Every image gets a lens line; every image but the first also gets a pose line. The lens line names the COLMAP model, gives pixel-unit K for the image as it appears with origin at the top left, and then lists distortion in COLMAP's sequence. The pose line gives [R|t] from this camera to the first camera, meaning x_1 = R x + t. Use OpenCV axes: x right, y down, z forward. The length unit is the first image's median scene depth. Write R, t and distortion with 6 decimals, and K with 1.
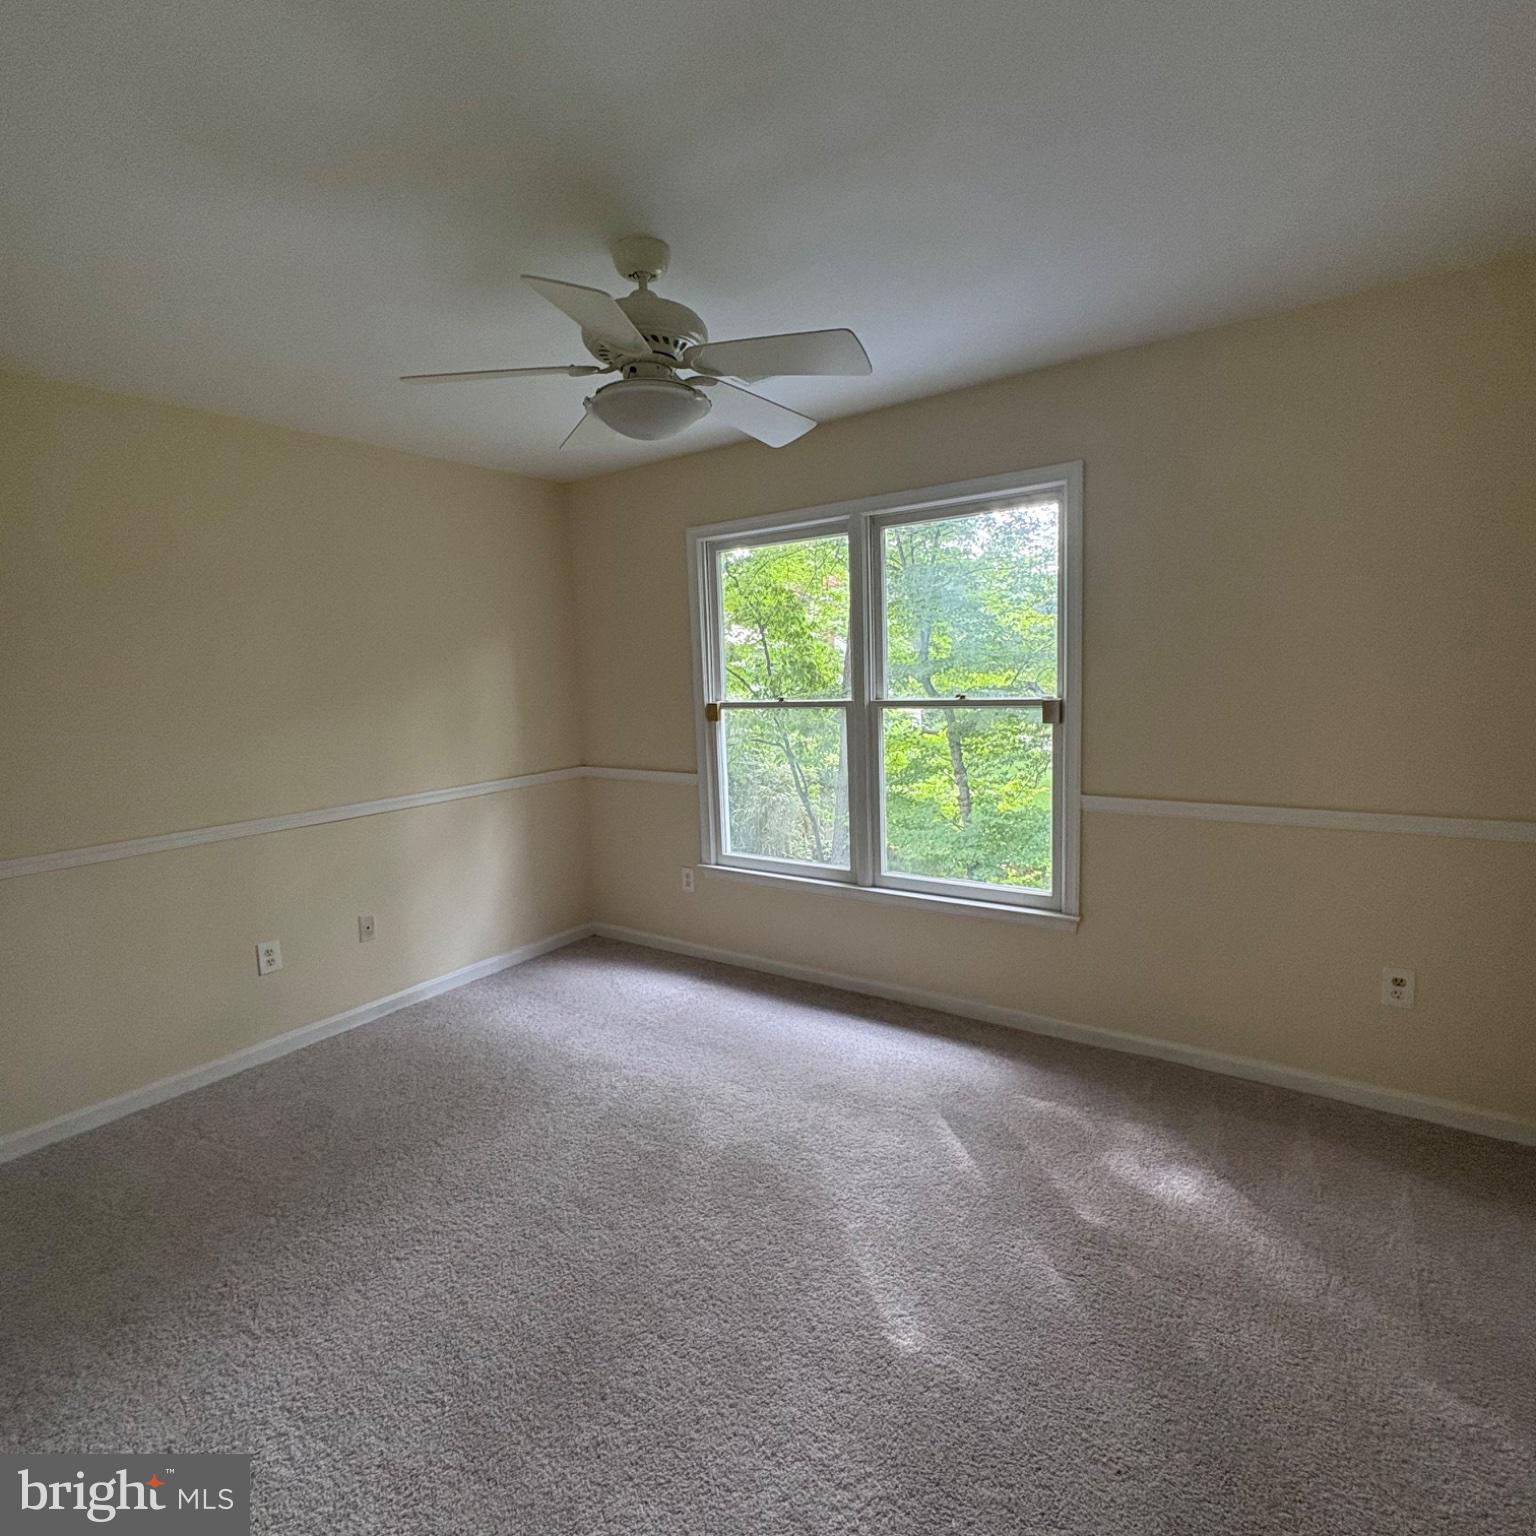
lens RADIAL K [[819.8, 0, 768.4], [0, 819.8, 762.9], [0, 0, 1]] dist [0.001244, 0.000112]
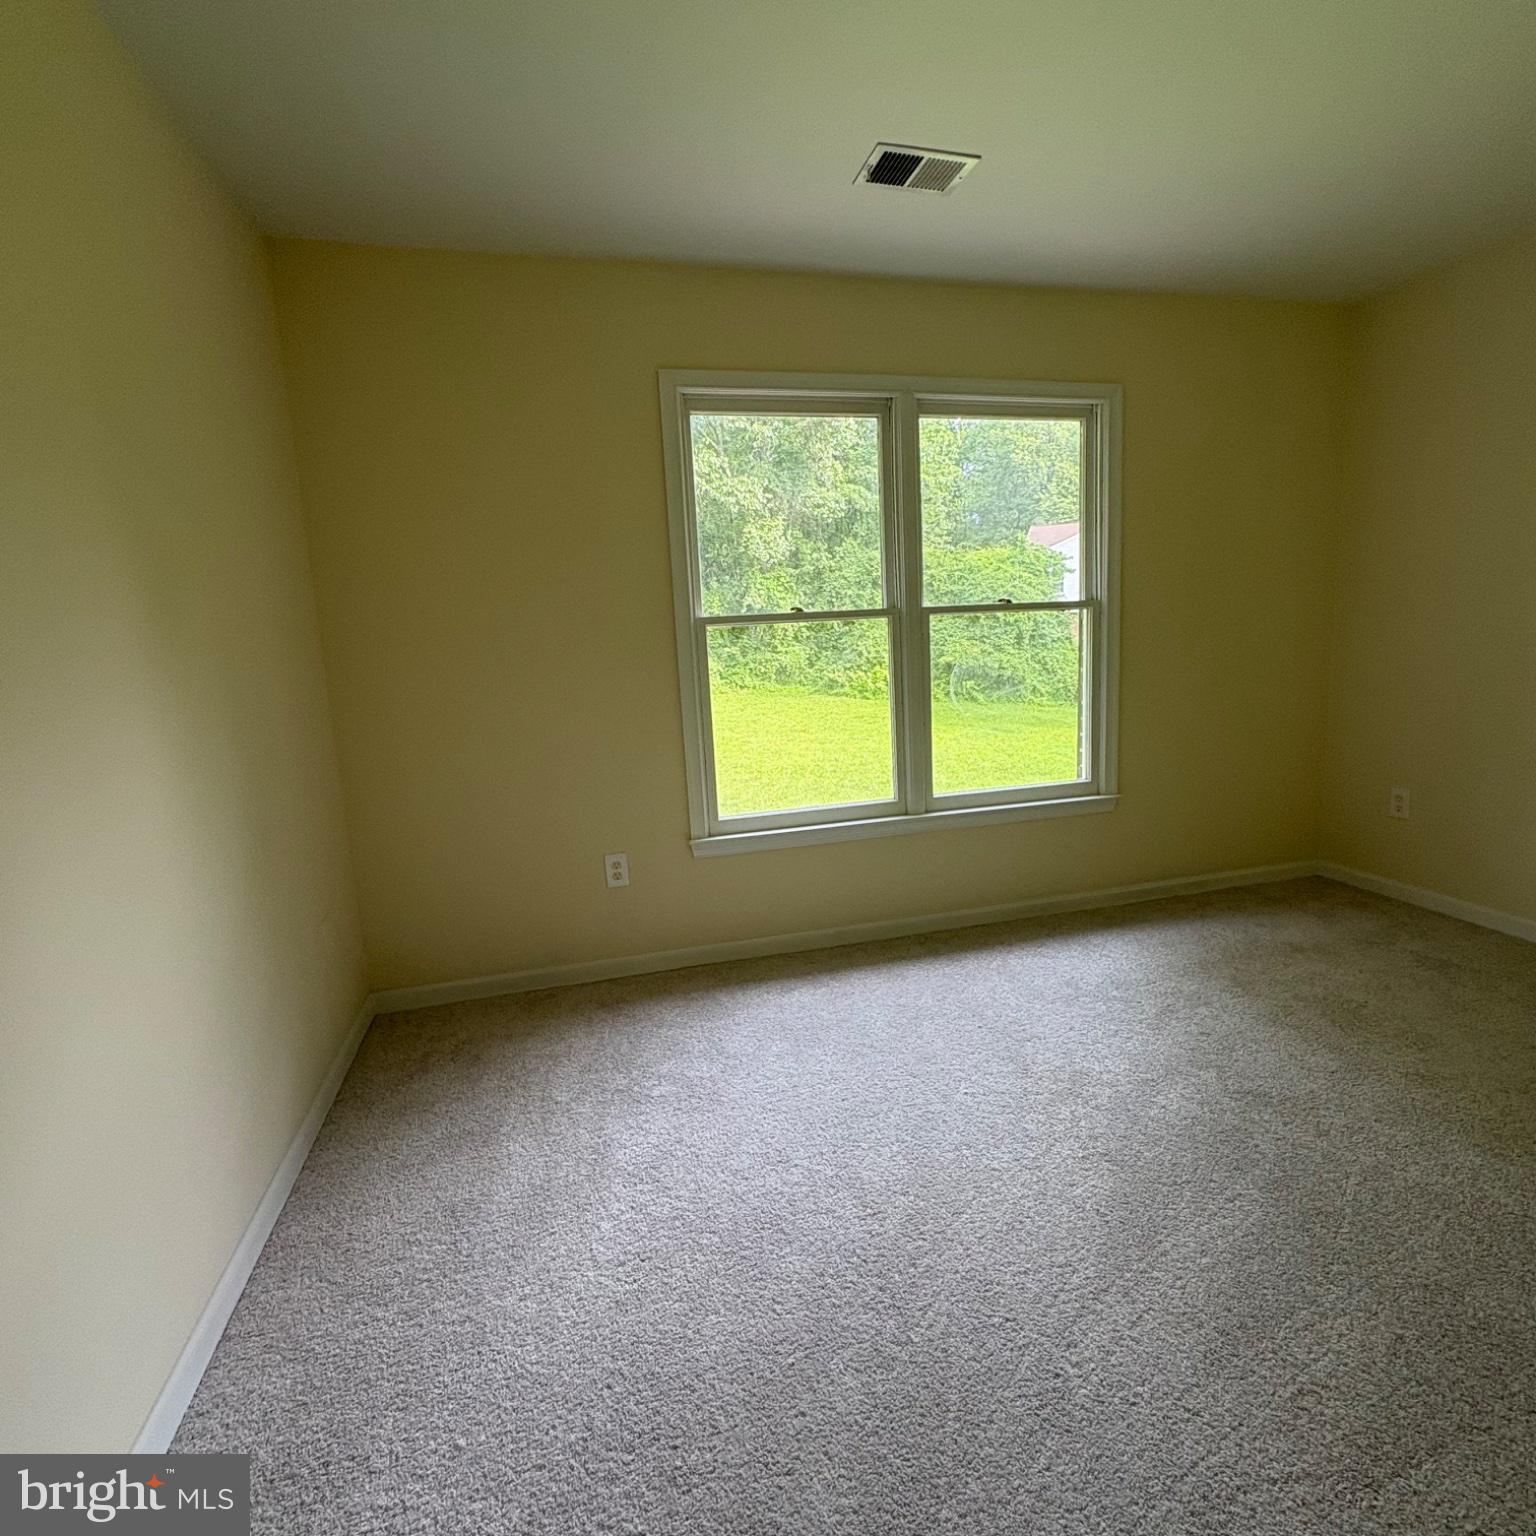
lens RADIAL K [[876.8, 0, 771.4], [0, 876.8, 711.8], [0, 0, 1]] dist [0.001910, 0.000095]
pose [[0.638755, -0.101543, 0.762680, -0.704887], [0.090782, 0.994275, 0.056347, -0.030108], [-0.764036, 0.033246, 0.644317, 0.494403]]
